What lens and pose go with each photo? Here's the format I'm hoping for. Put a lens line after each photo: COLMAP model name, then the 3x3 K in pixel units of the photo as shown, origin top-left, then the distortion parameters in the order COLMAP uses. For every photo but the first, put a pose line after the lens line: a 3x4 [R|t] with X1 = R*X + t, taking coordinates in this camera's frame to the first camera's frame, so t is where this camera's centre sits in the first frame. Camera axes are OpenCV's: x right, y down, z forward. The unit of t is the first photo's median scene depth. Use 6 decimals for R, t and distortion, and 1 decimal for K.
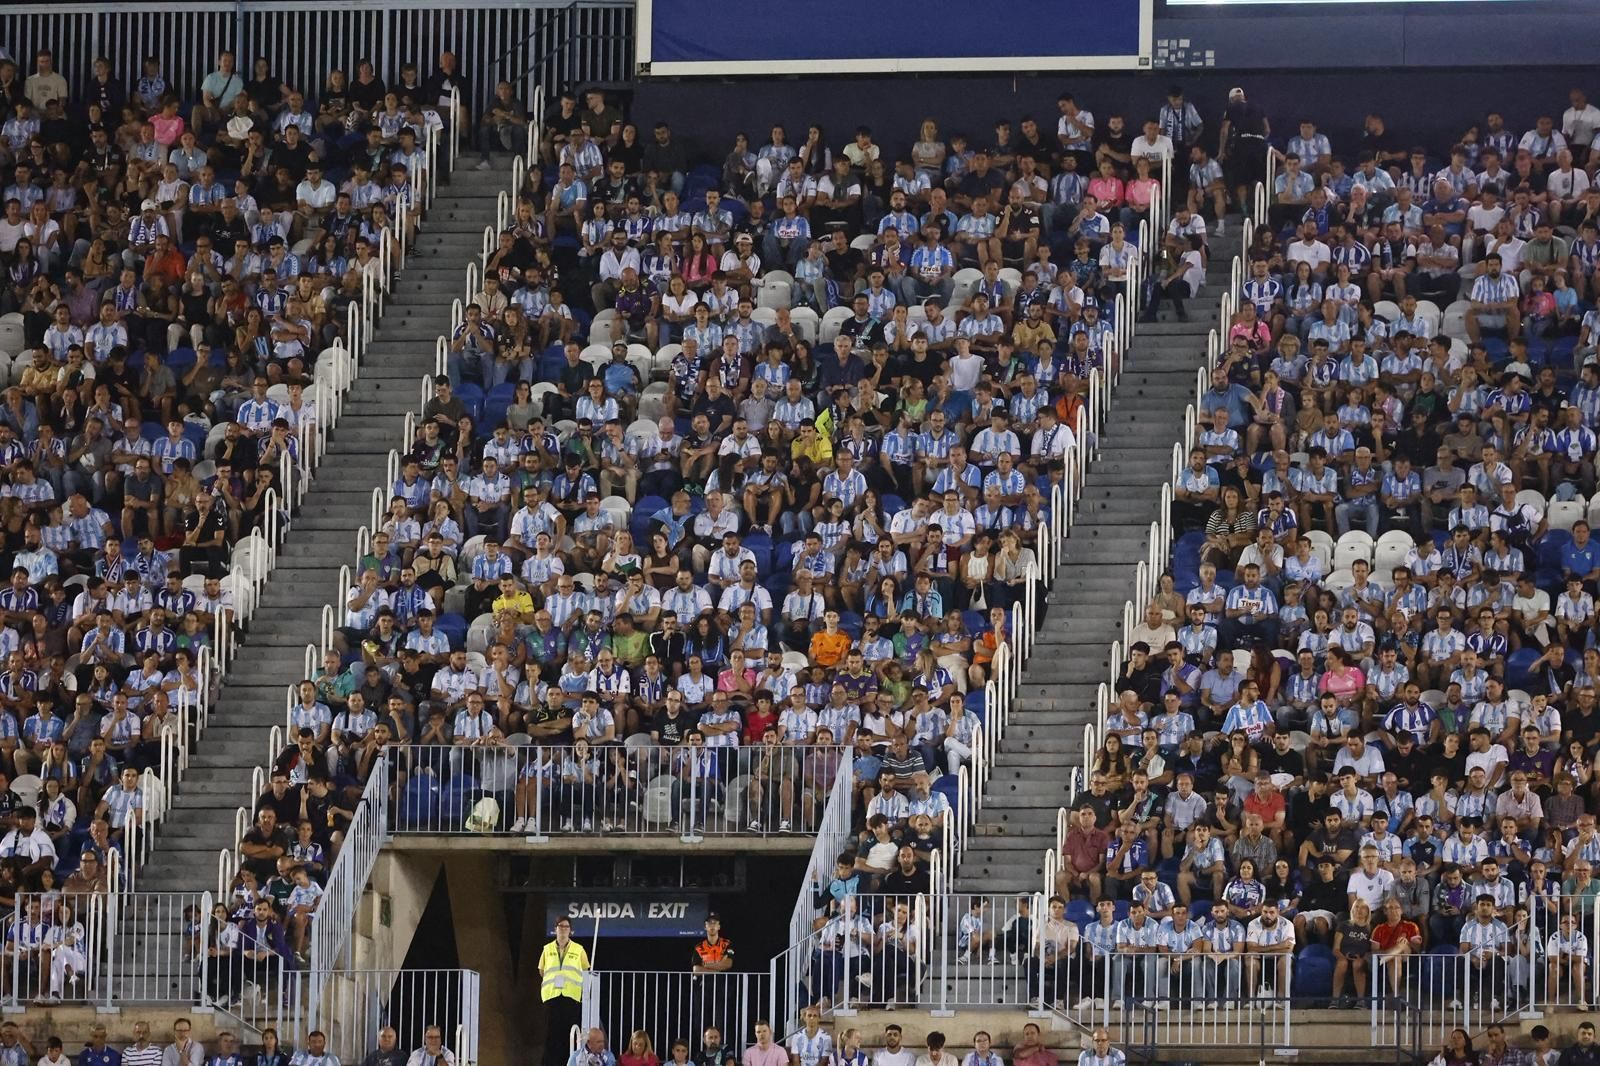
lens RADIAL K [[9994.4, 0, 800.0], [0, 9994.4, 533.0], [0, 0, 1]] dist [0.429072, -42.642481]
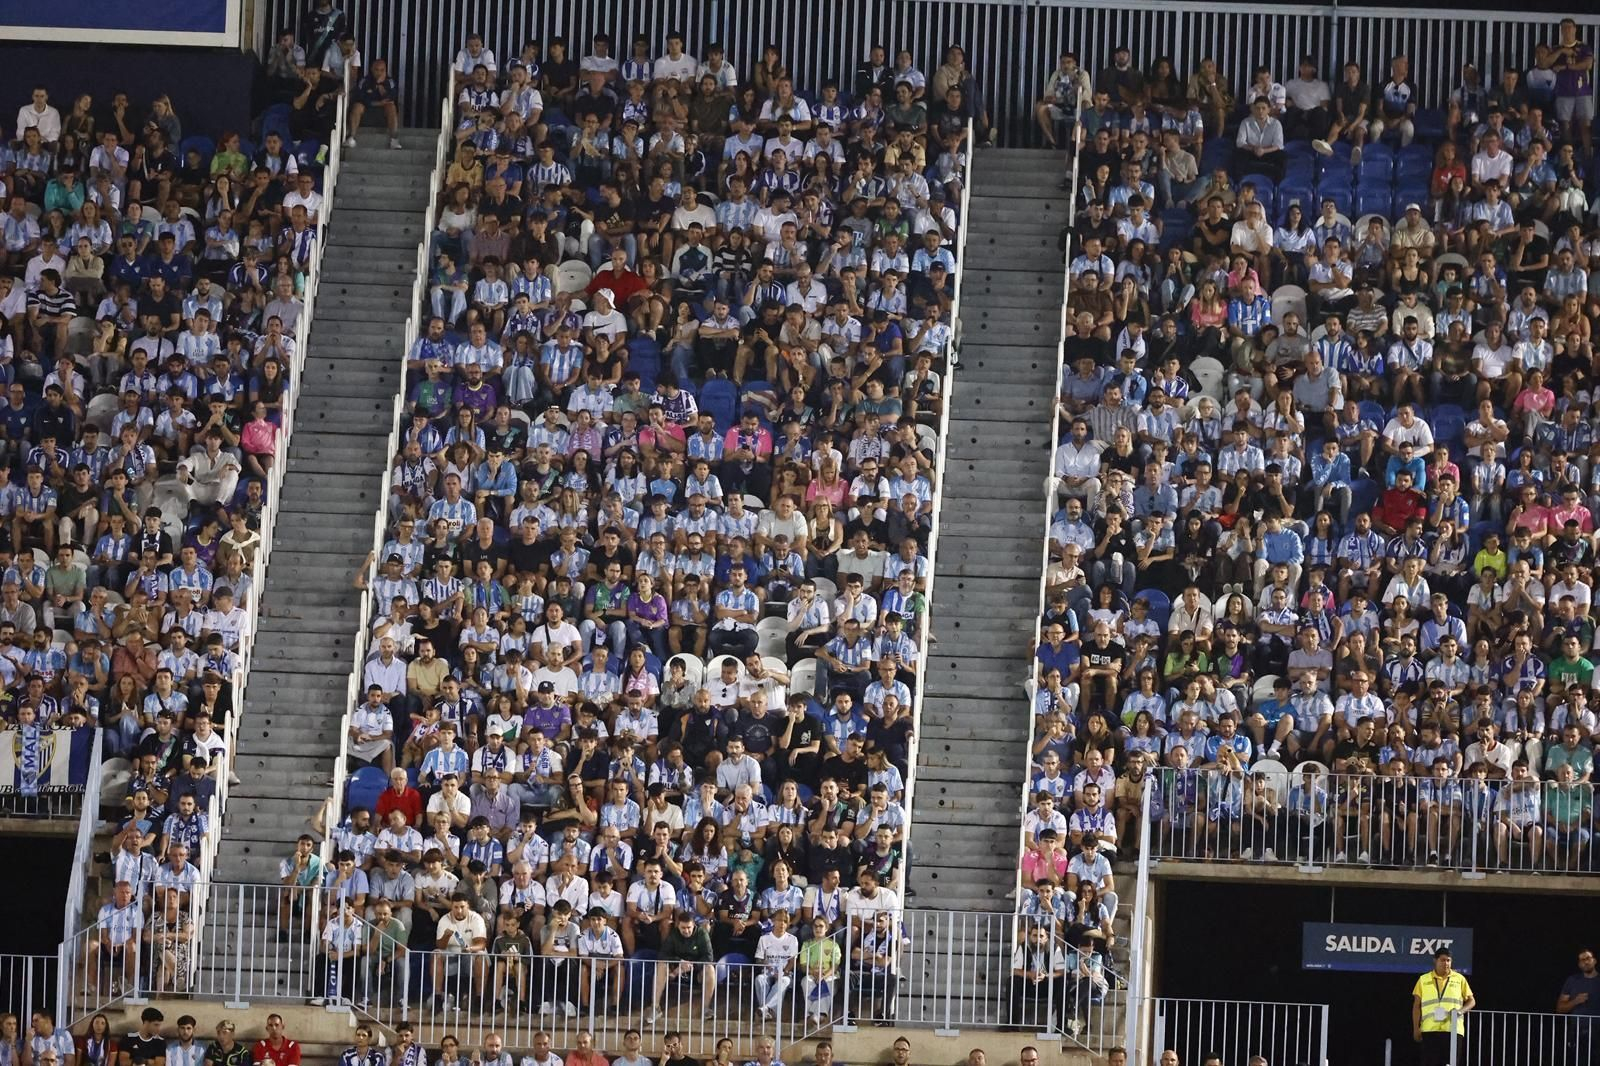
lens RADIAL K [[9994.4, 0, 800.0], [0, 9994.4, 533.0], [0, 0, 1]] dist [0.429072, -42.642481]
pose [[0.981241, 0.041605, 0.188240, -0.259059], [-0.042063, 0.999114, -0.001563, 0.001454], [-0.188138, -0.006384, 0.982122, 0.050611]]
